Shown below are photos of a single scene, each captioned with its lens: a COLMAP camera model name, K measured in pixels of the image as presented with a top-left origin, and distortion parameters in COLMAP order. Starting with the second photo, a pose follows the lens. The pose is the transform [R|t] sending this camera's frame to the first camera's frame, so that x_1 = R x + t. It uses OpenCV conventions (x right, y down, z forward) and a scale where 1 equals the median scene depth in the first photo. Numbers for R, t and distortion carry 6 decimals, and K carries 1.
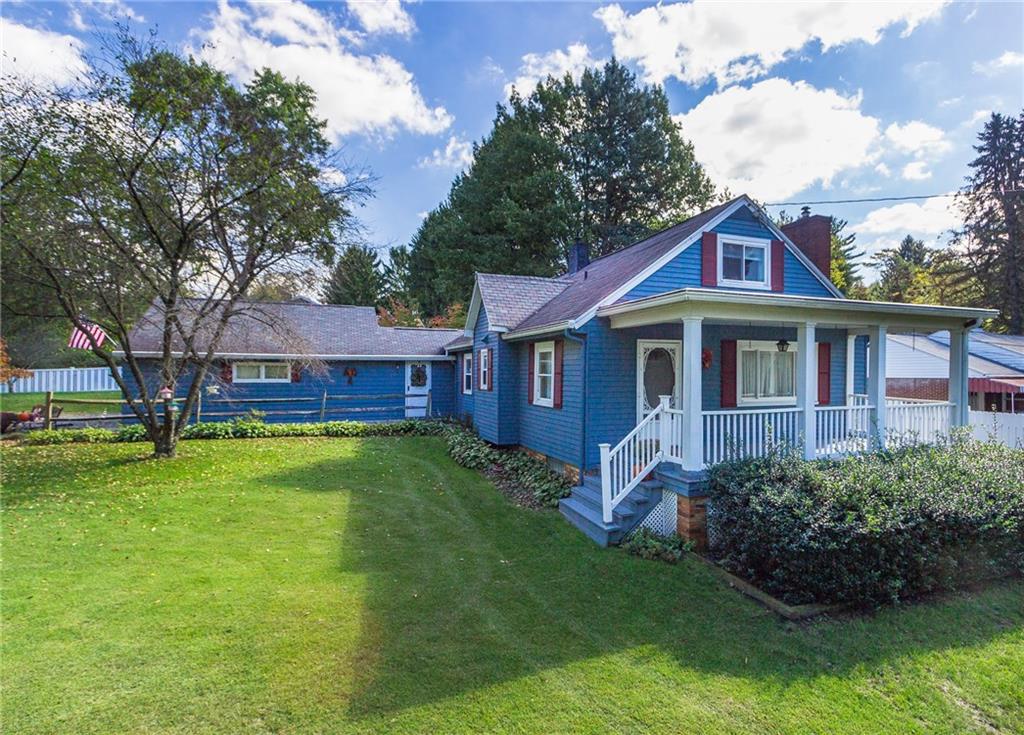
lens RADIAL K [[478.6, 0, 514.0], [0, 478.6, 366.7], [0, 0, 1]] dist [0.002394, -0.000107]
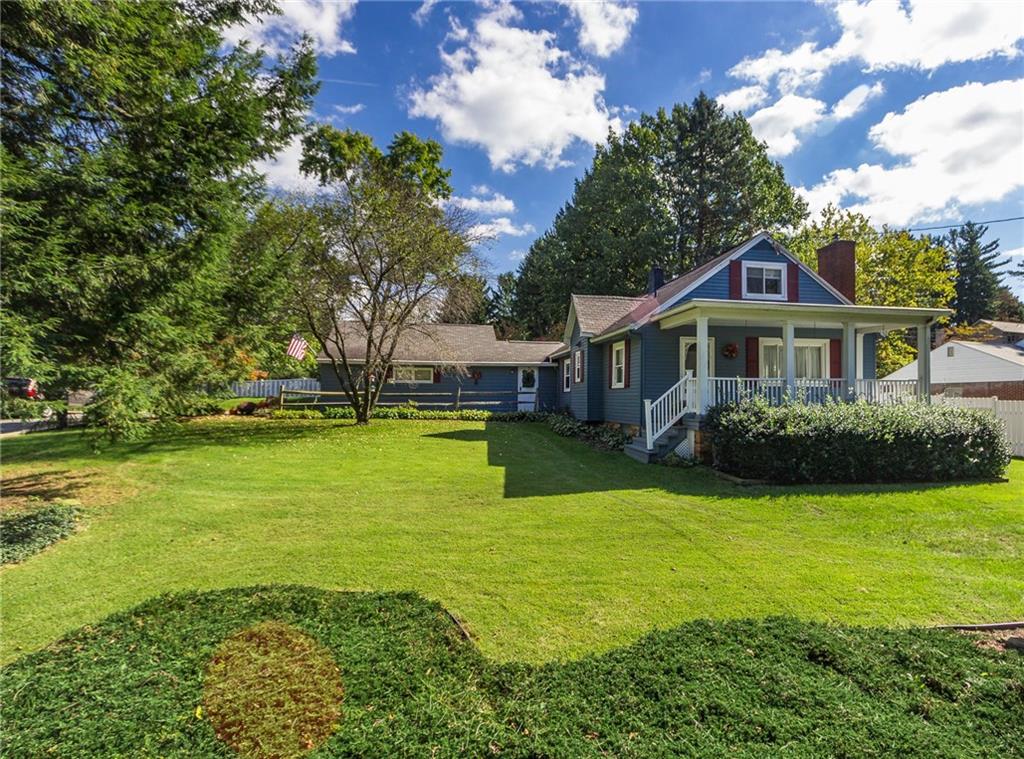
lens RADIAL K [[491.9, 0, 546.6], [0, 491.9, 397.9], [0, 0, 1]] dist [-0.000319, 0.001169]
pose [[0.988547, 0.000201, -0.150916, 0.051408], [0.001380, 0.999945, 0.010371, 0.068478], [0.150910, -0.010460, 0.988492, -0.326594]]
